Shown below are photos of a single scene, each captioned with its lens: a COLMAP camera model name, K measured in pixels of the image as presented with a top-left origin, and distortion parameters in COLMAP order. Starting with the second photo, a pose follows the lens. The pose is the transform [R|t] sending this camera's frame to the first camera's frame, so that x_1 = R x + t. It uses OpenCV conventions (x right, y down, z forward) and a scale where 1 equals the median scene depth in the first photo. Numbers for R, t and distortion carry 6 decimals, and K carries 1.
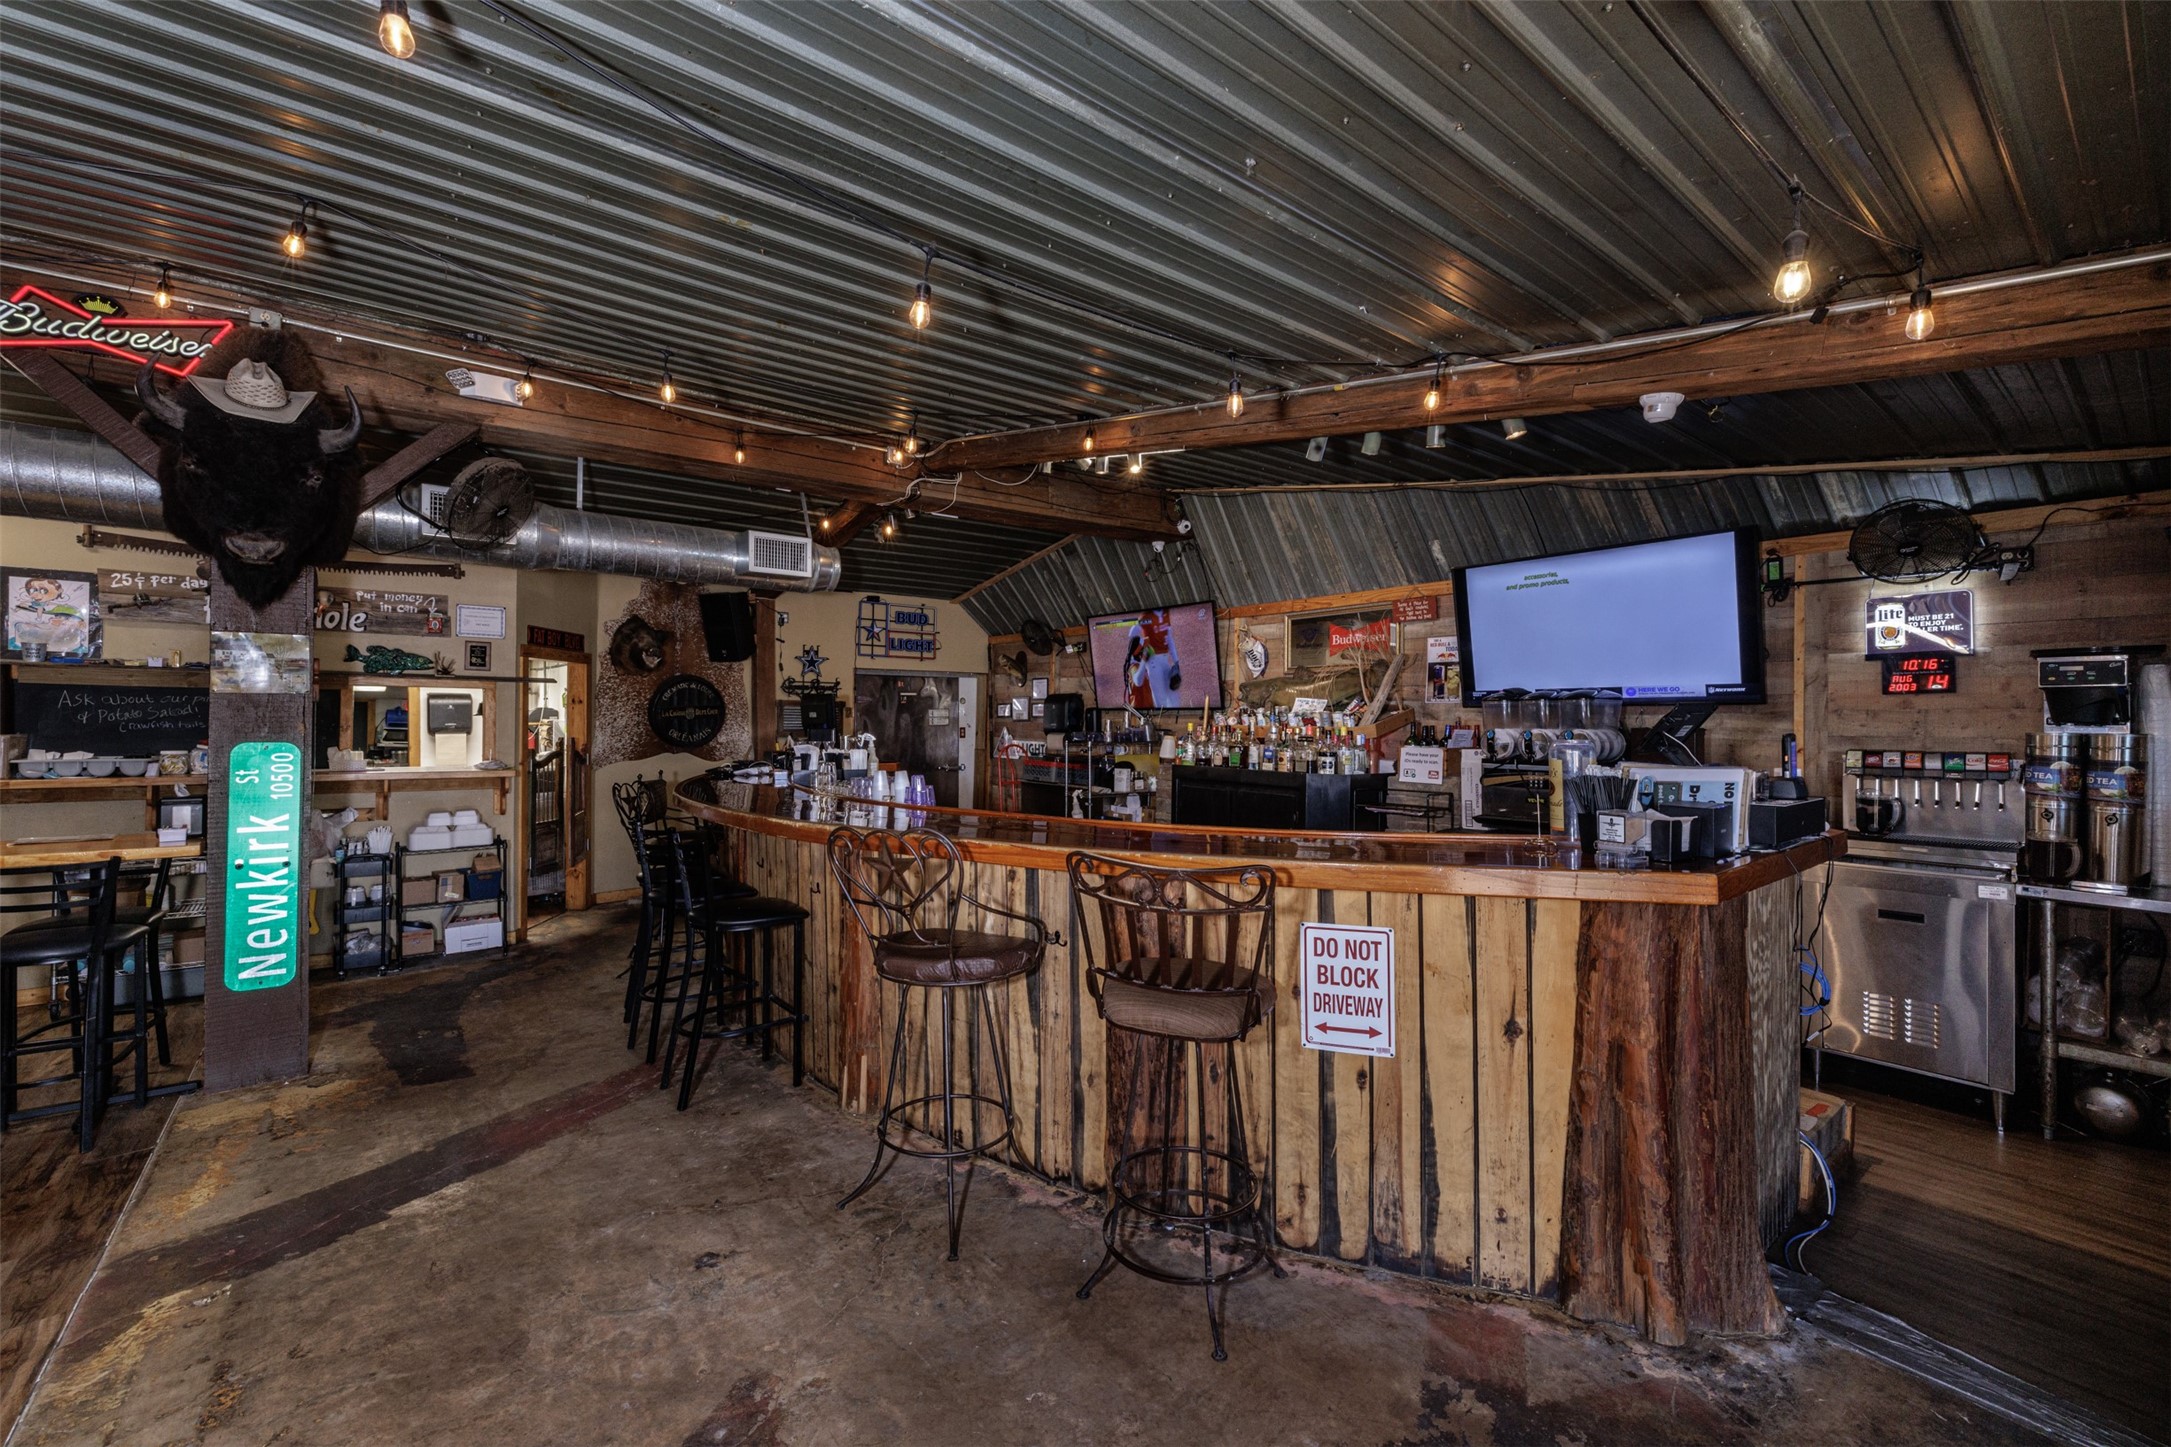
lens RADIAL K [[926.0, 0, 1083.6], [0, 926.0, 718.2], [0, 0, 1]] dist [-0.001207, 0.000335]
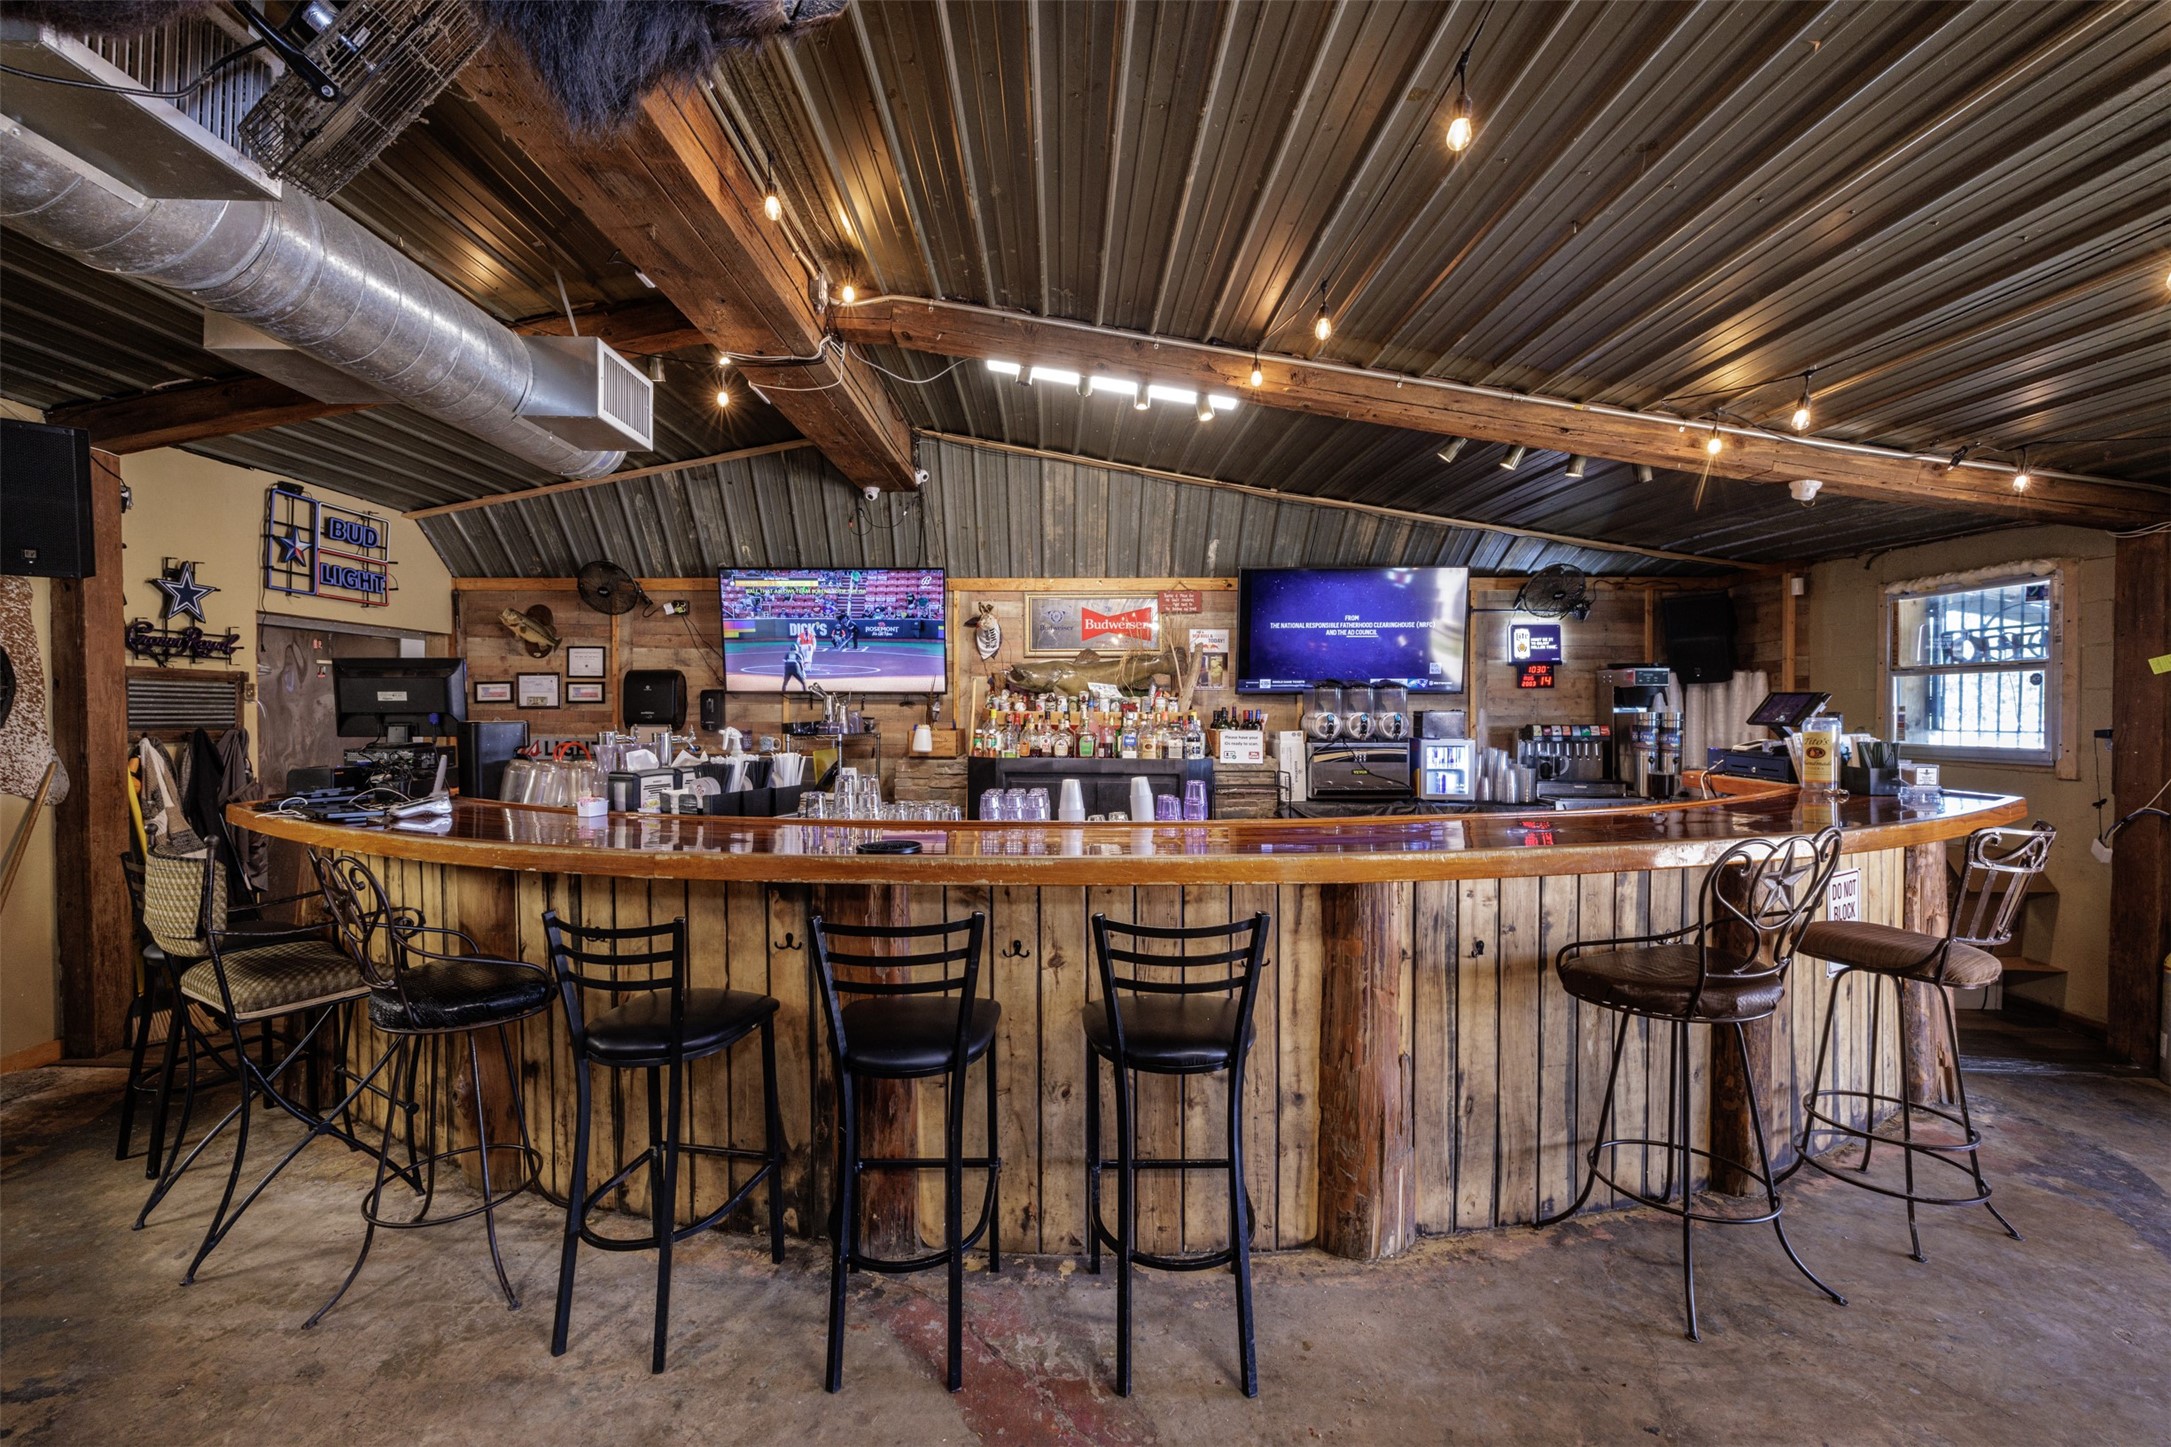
lens RADIAL K [[926.0, 0, 1073.0], [0, 926.0, 718.2], [0, 0, 1]] dist [-0.001207, 0.000335]
pose [[0.628450, -0.010725, 0.777776, -0.382526], [0.000312, 0.999908, 0.013536, 0.001351], [-0.777850, -0.008264, 0.628396, 0.300159]]
